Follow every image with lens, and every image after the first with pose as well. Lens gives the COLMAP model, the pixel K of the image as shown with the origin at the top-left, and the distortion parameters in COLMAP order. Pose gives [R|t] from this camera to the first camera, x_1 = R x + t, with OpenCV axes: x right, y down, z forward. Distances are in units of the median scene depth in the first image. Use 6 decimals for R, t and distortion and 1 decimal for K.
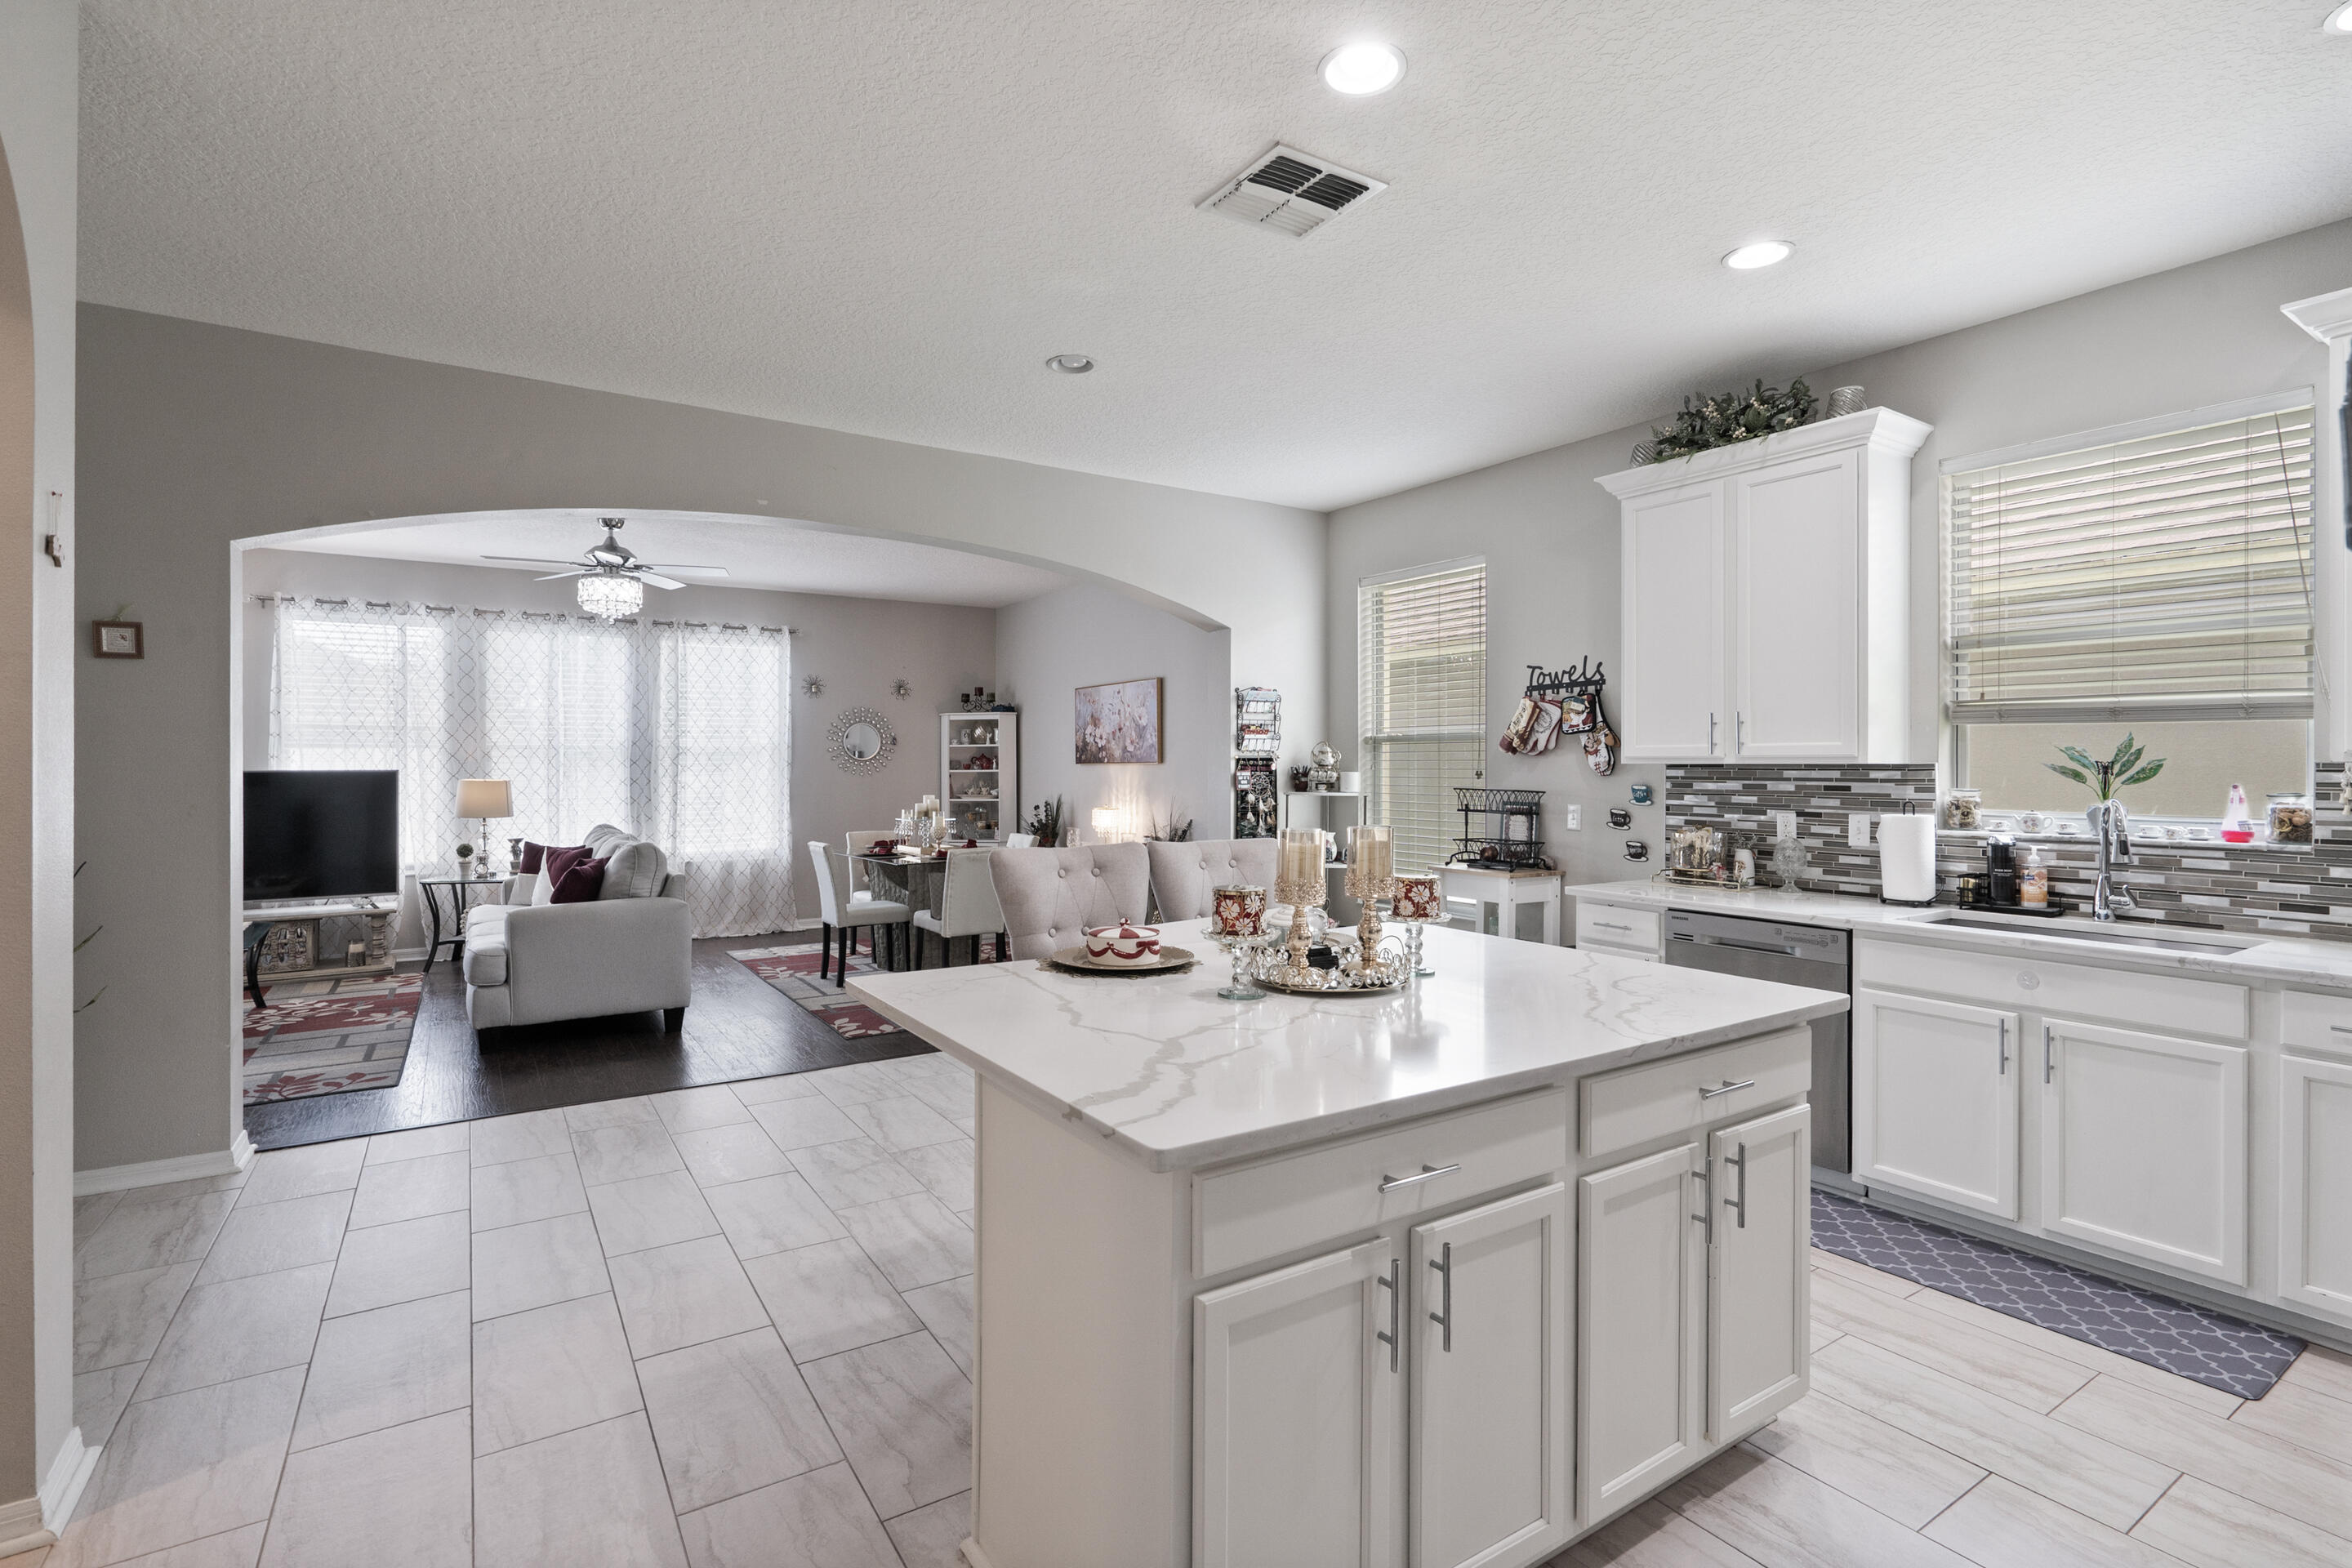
lens RADIAL K [[1076.4, 0, 1173.8], [0, 1076.4, 763.5], [0, 0, 1]] dist [-0.009000, 0.004368]
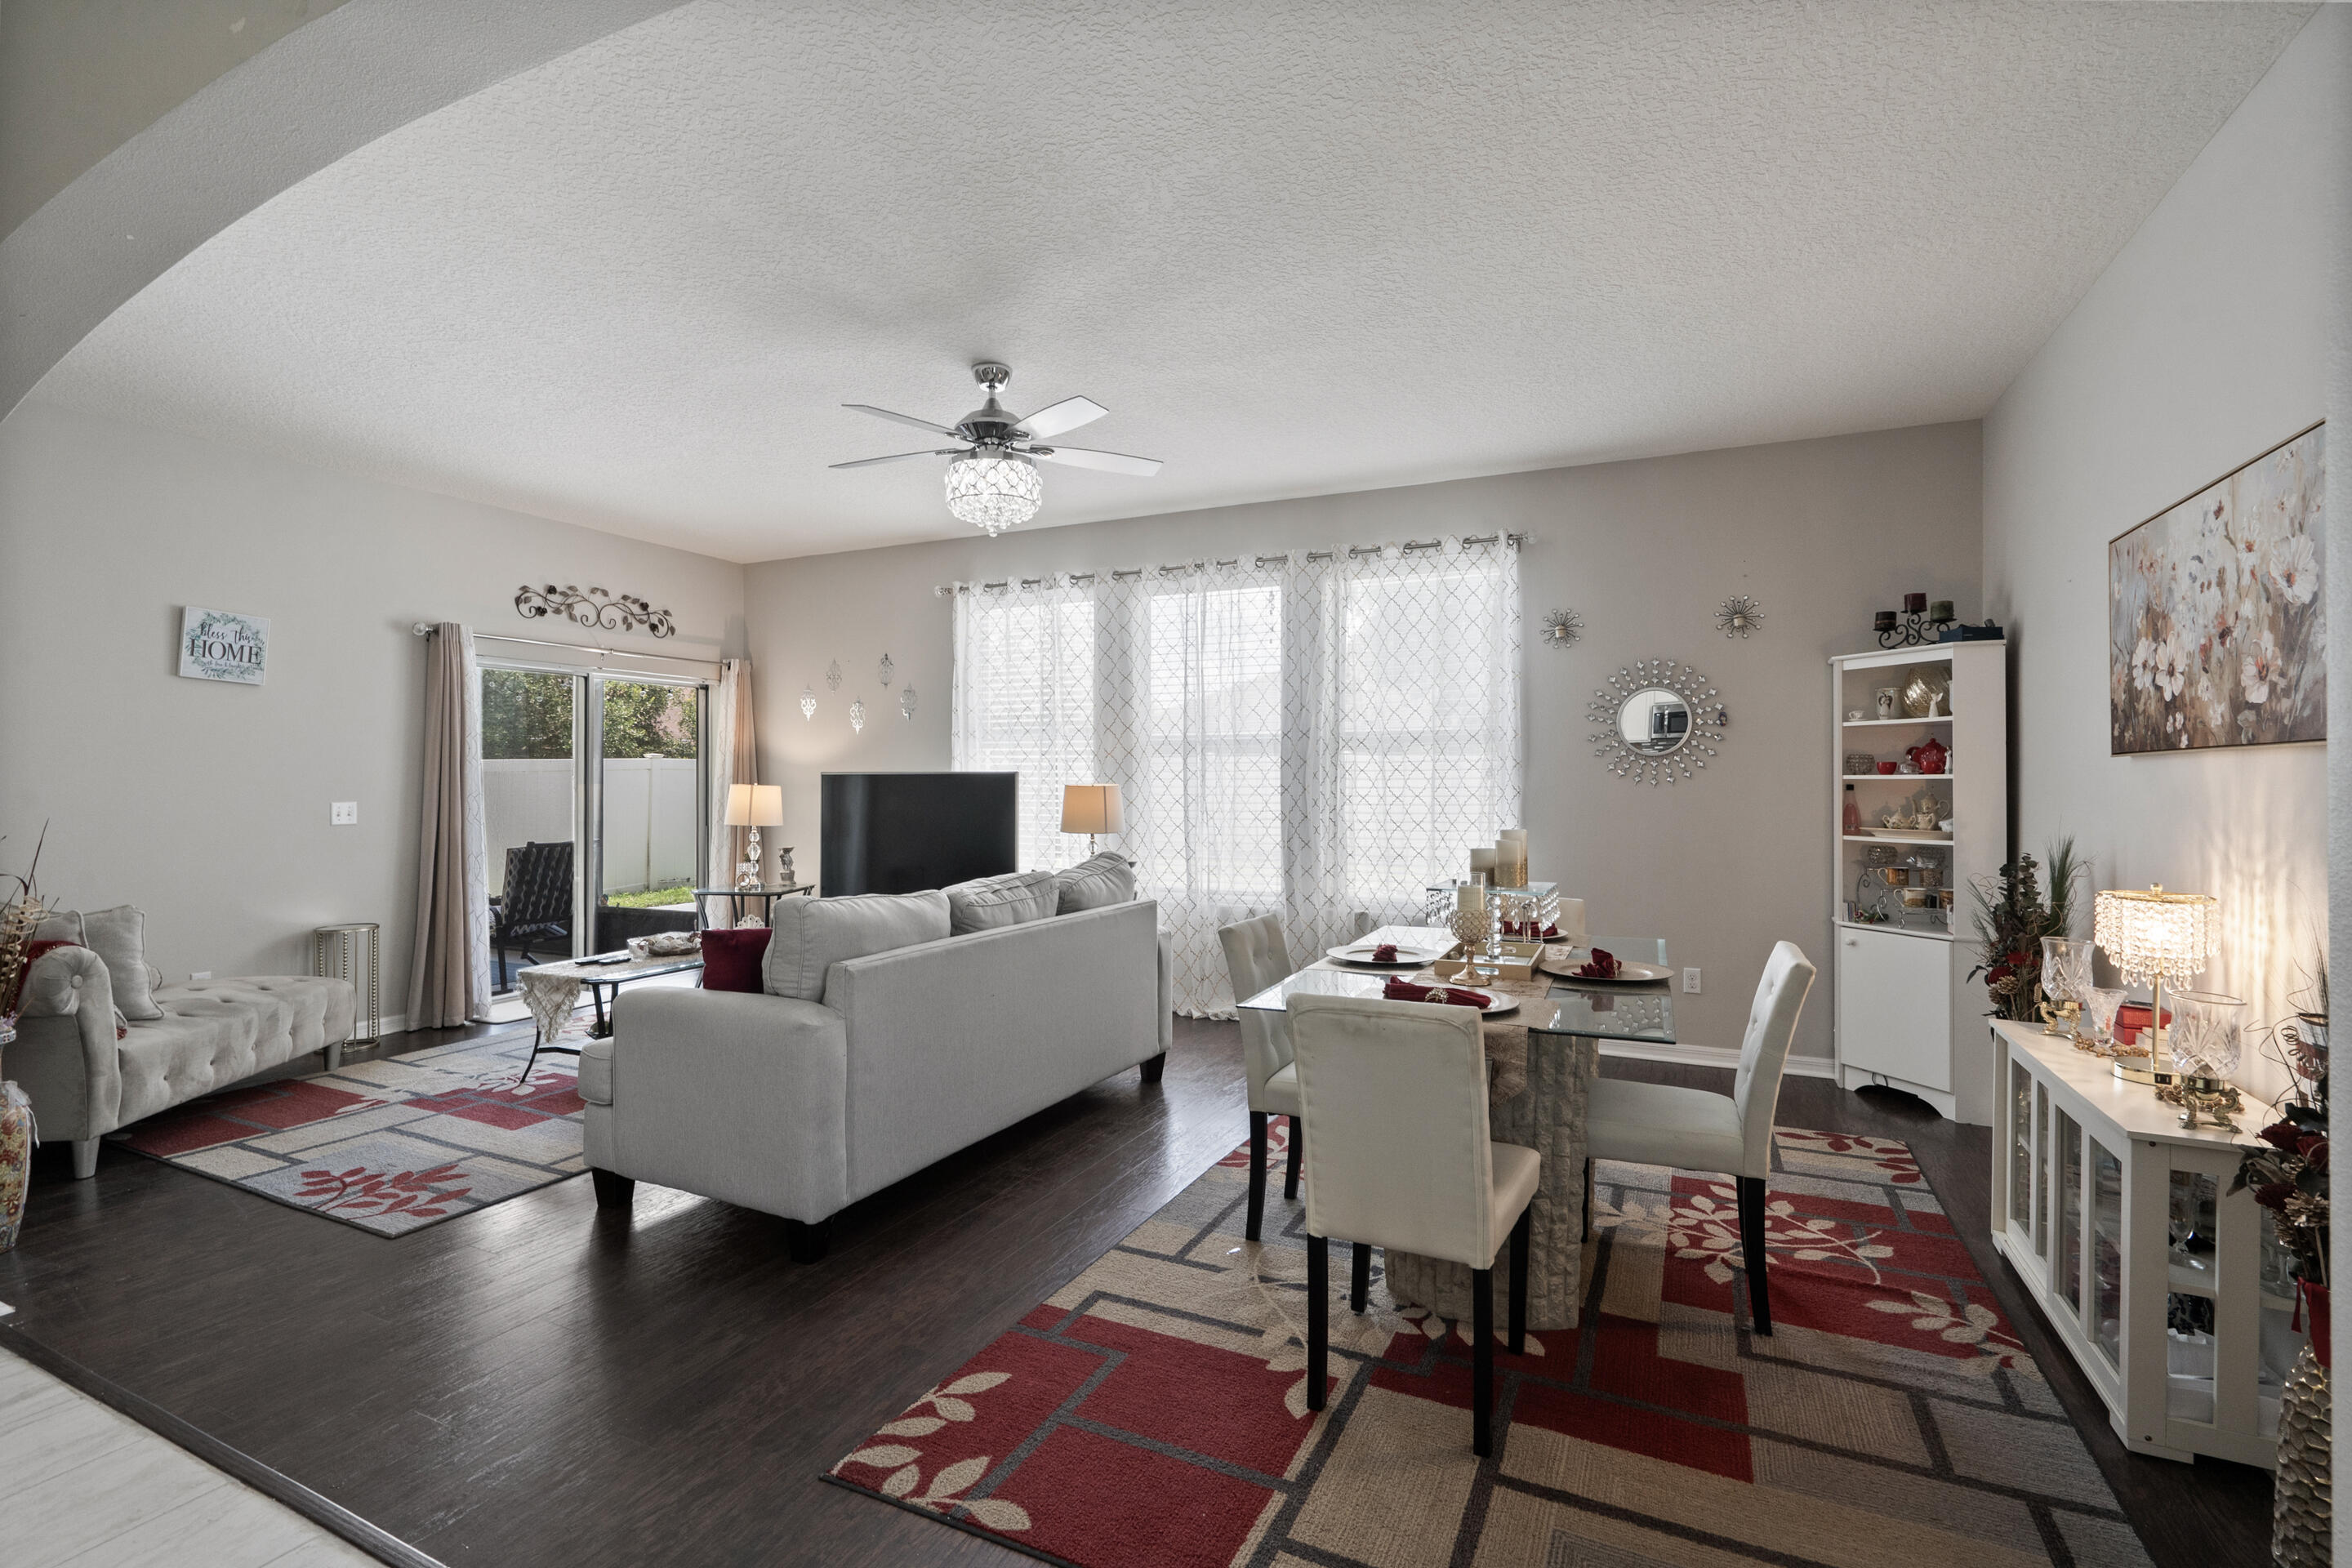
lens RADIAL K [[1076.4, 0, 1164.5], [0, 1076.4, 776.7], [0, 0, 1]] dist [-0.009000, 0.004368]
pose [[0.508707, 0.001238, -0.860939, 0.064355], [0.000046, 0.999999, 0.001465, 0.008246], [0.860940, -0.000785, 0.508706, 0.672812]]
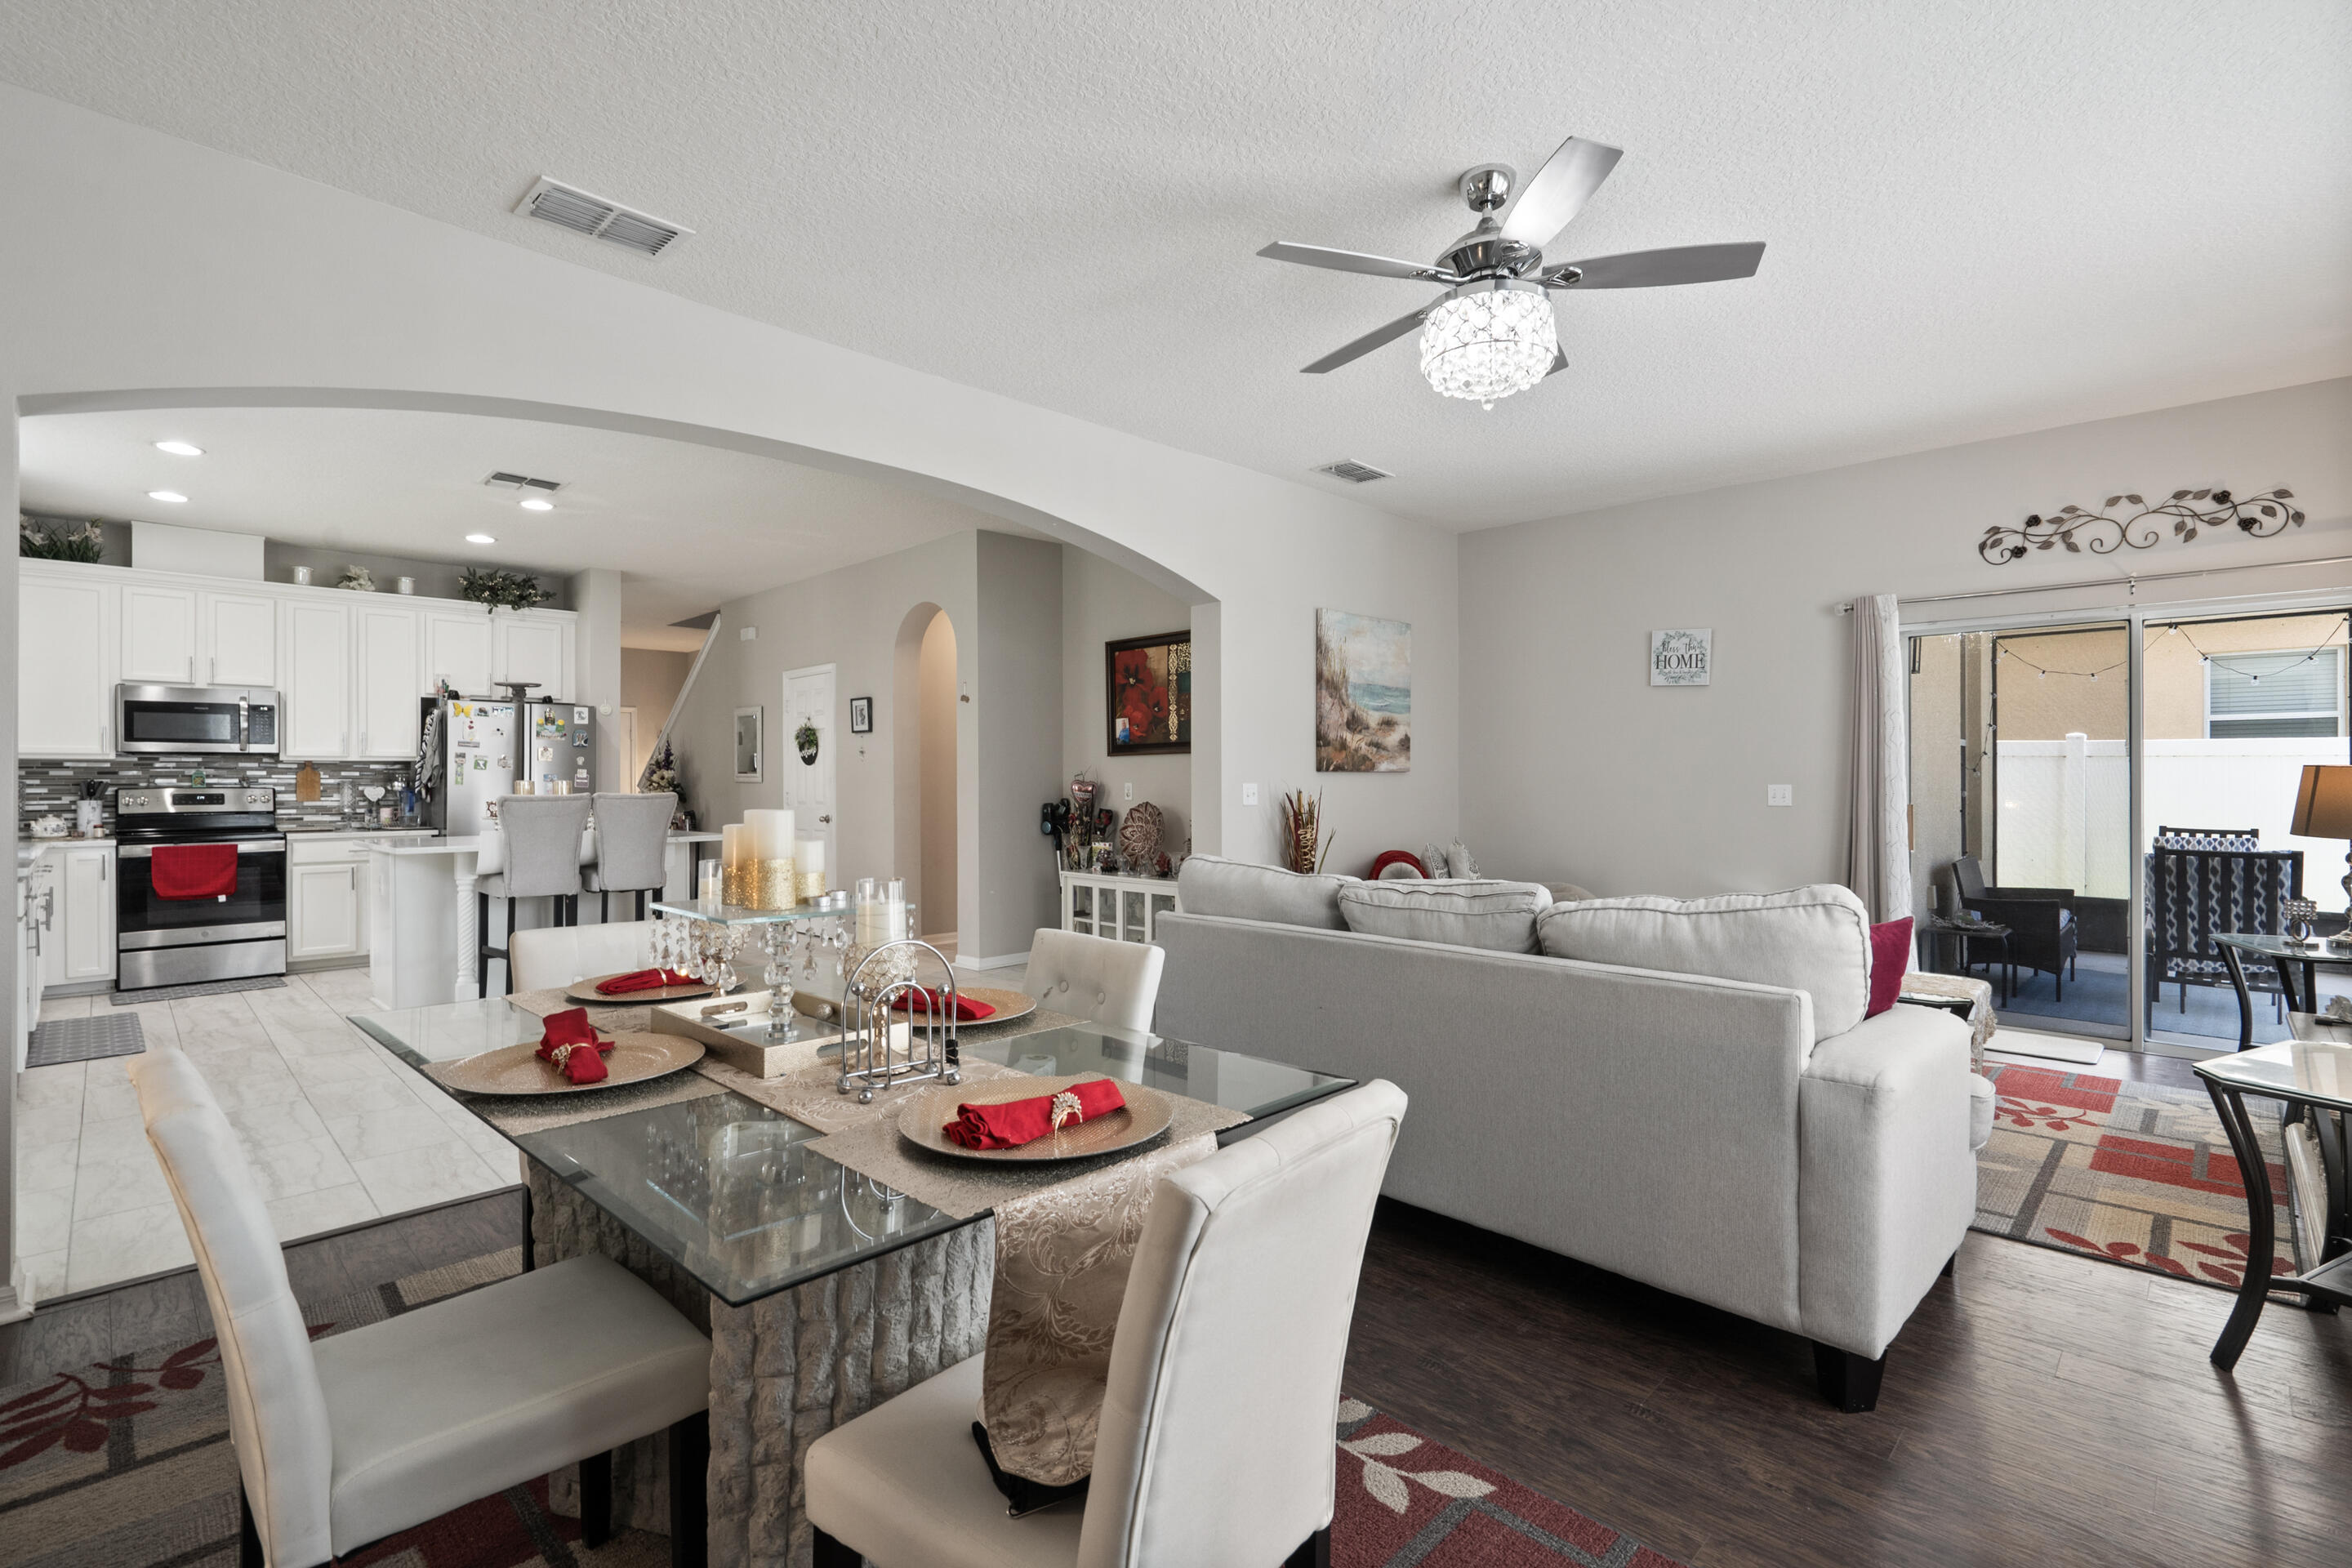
lens RADIAL K [[1076.4, 0, 1190.7], [0, 1076.4, 771.4], [0, 0, 1]] dist [-0.009000, 0.004368]
pose [[-0.976150, 0.002827, -0.217081, -0.268837], [0.004774, 0.999953, -0.008446, 0.021381], [0.217047, -0.009281, -0.976117, 1.246868]]
